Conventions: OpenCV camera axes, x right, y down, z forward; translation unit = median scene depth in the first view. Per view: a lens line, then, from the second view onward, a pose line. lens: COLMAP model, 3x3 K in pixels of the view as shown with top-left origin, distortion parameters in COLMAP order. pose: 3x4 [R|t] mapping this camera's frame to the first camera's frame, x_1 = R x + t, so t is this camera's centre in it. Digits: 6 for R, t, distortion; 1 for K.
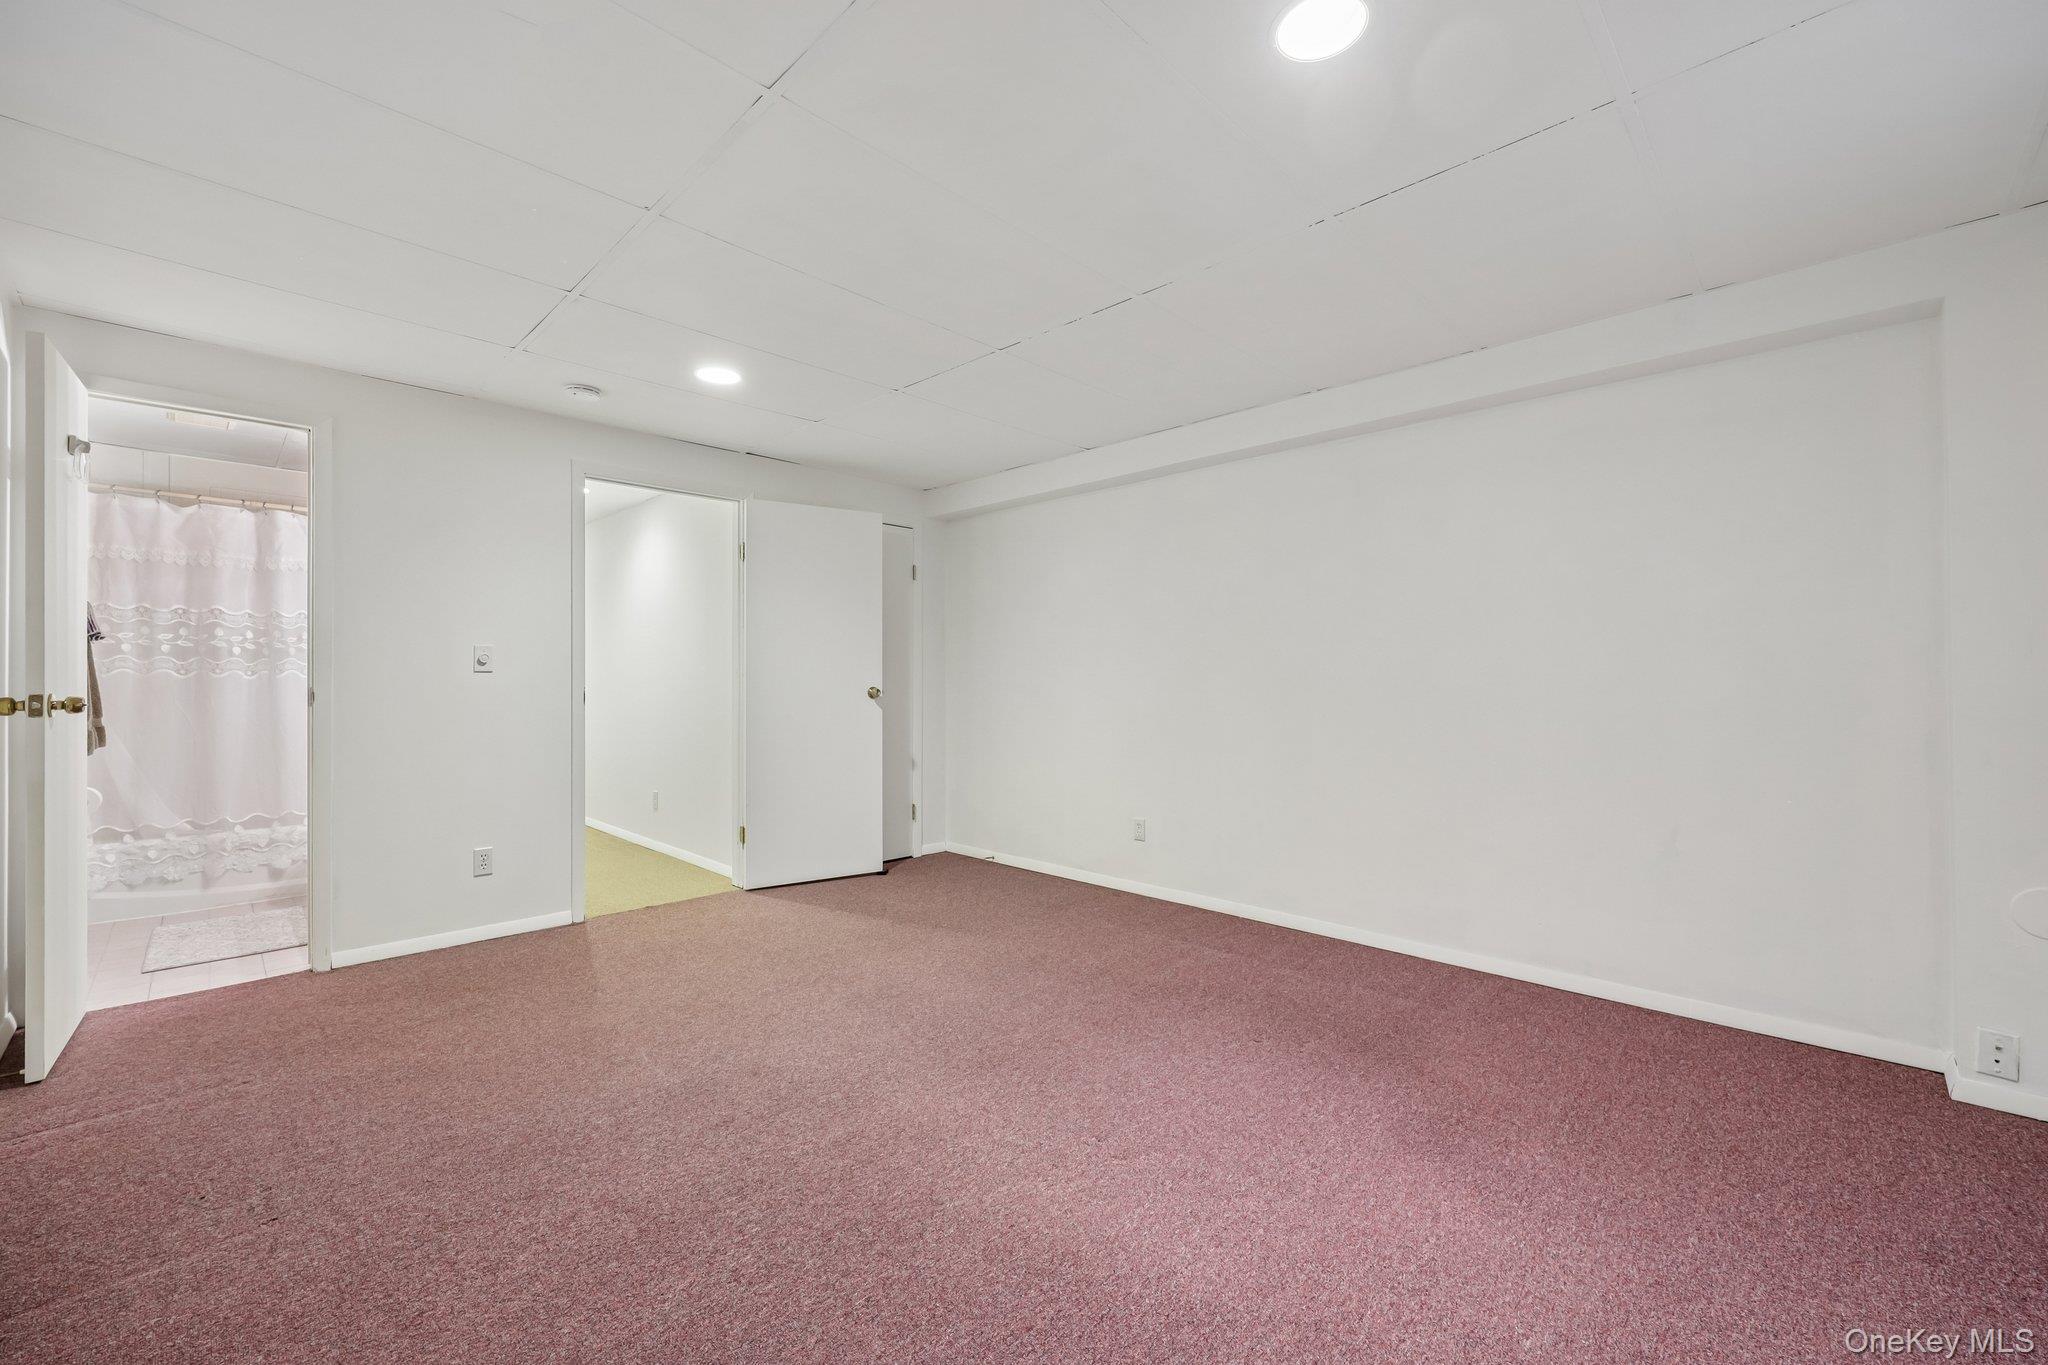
lens RADIAL K [[827.3, 0, 1022.9], [0, 827.3, 687.2], [0, 0, 1]] dist [0.002410, -0.000259]
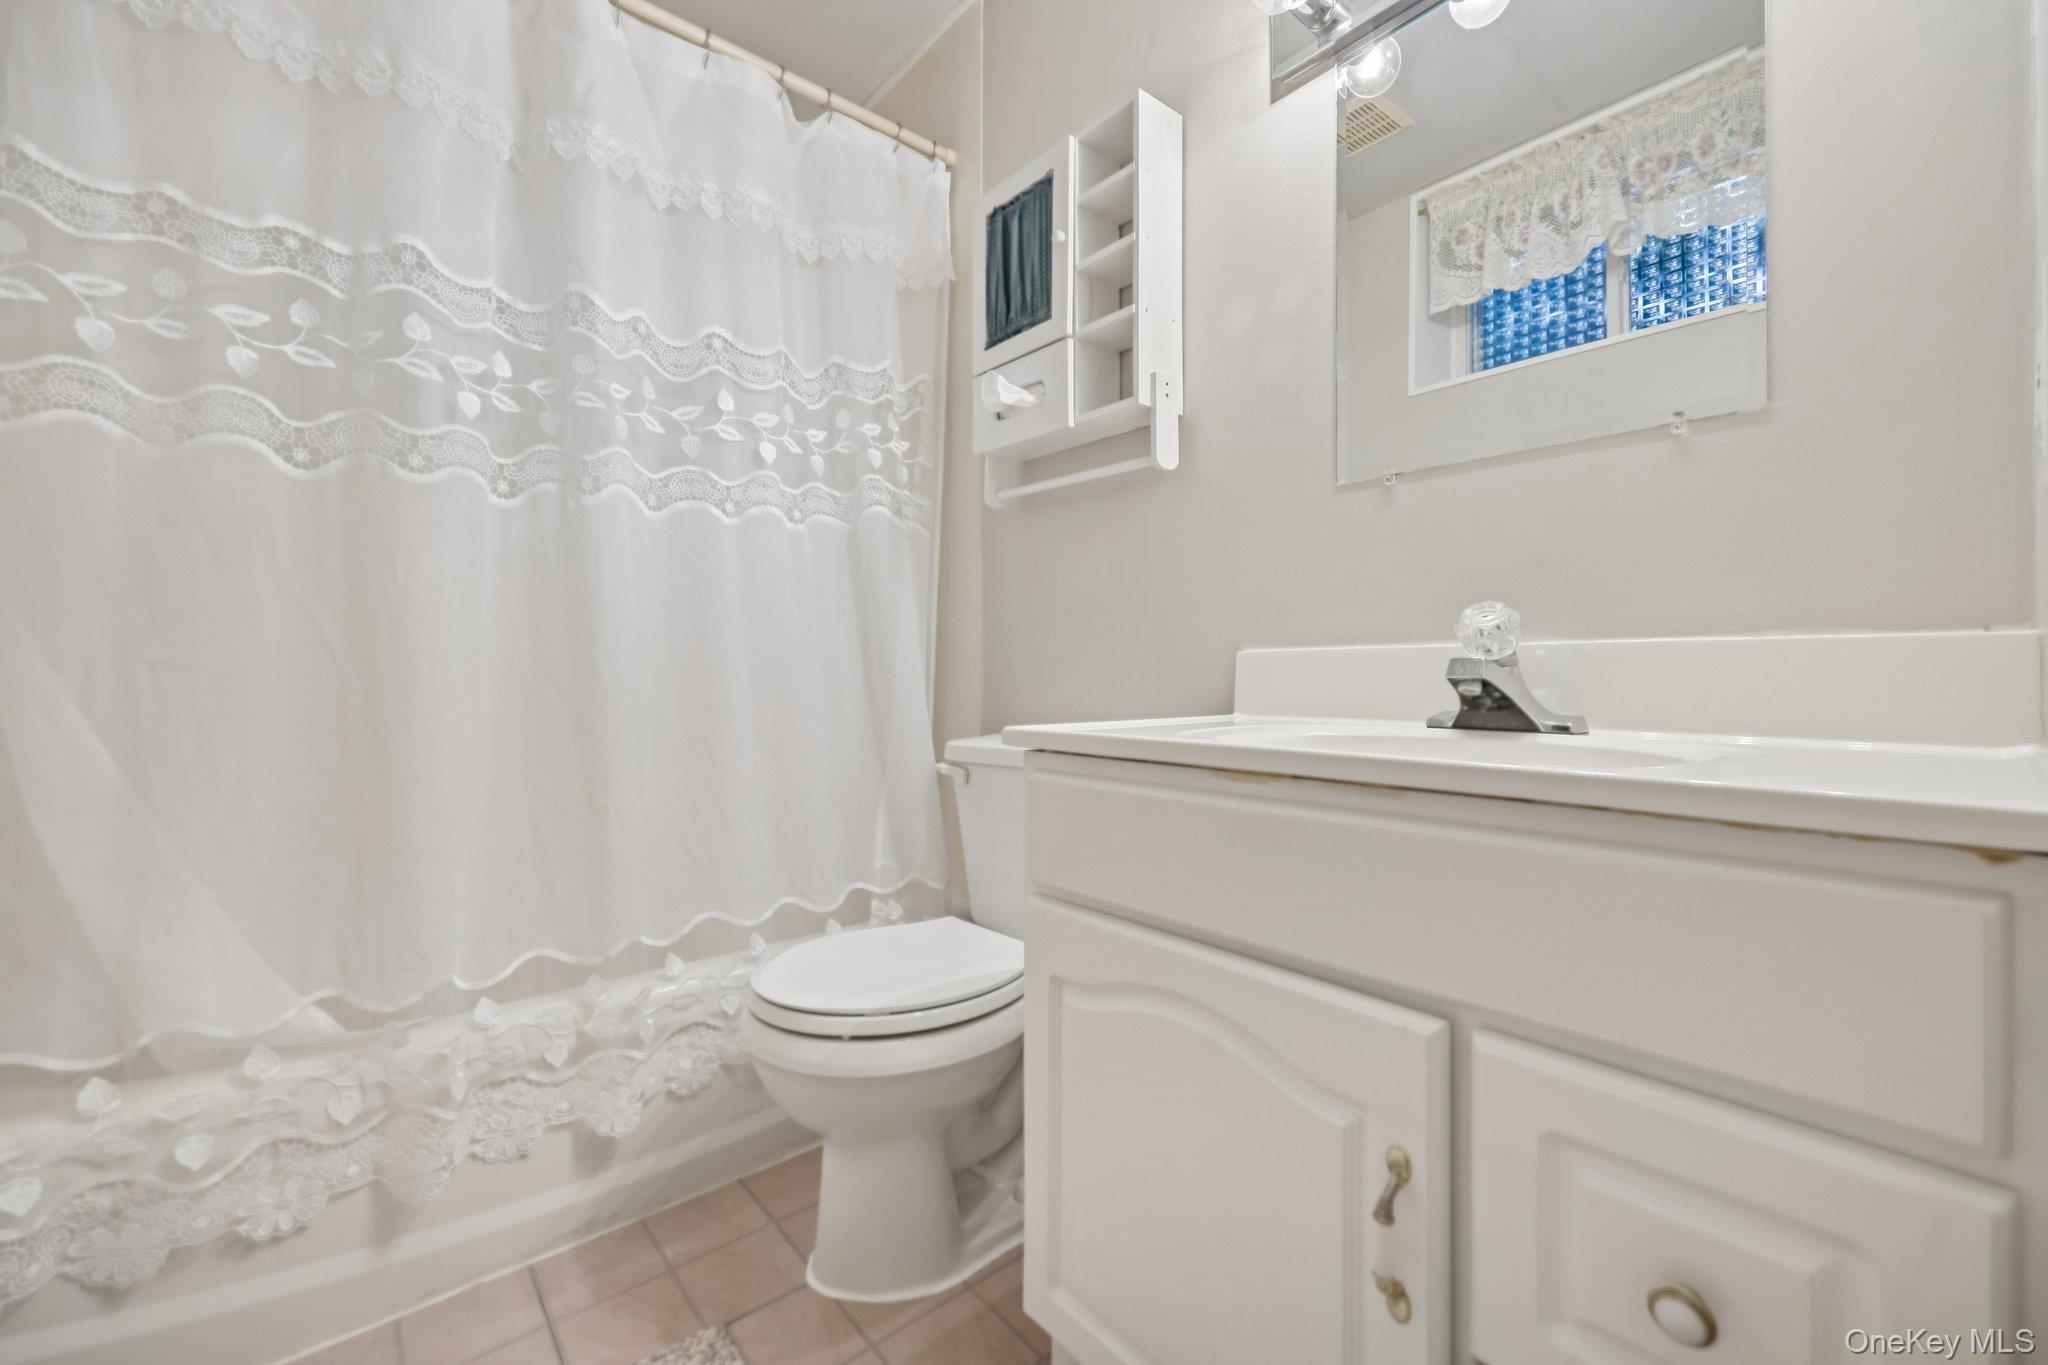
lens RADIAL K [[827.3, 0, 1028.8], [0, 827.3, 681.3], [0, 0, 1]] dist [0.002410, -0.000259]
pose [[0.997142, -0.000106, -0.075550, -0.743100], [0.000610, 0.999978, 0.006647, 0.055657], [0.075547, -0.006674, 0.997120, 0.734797]]
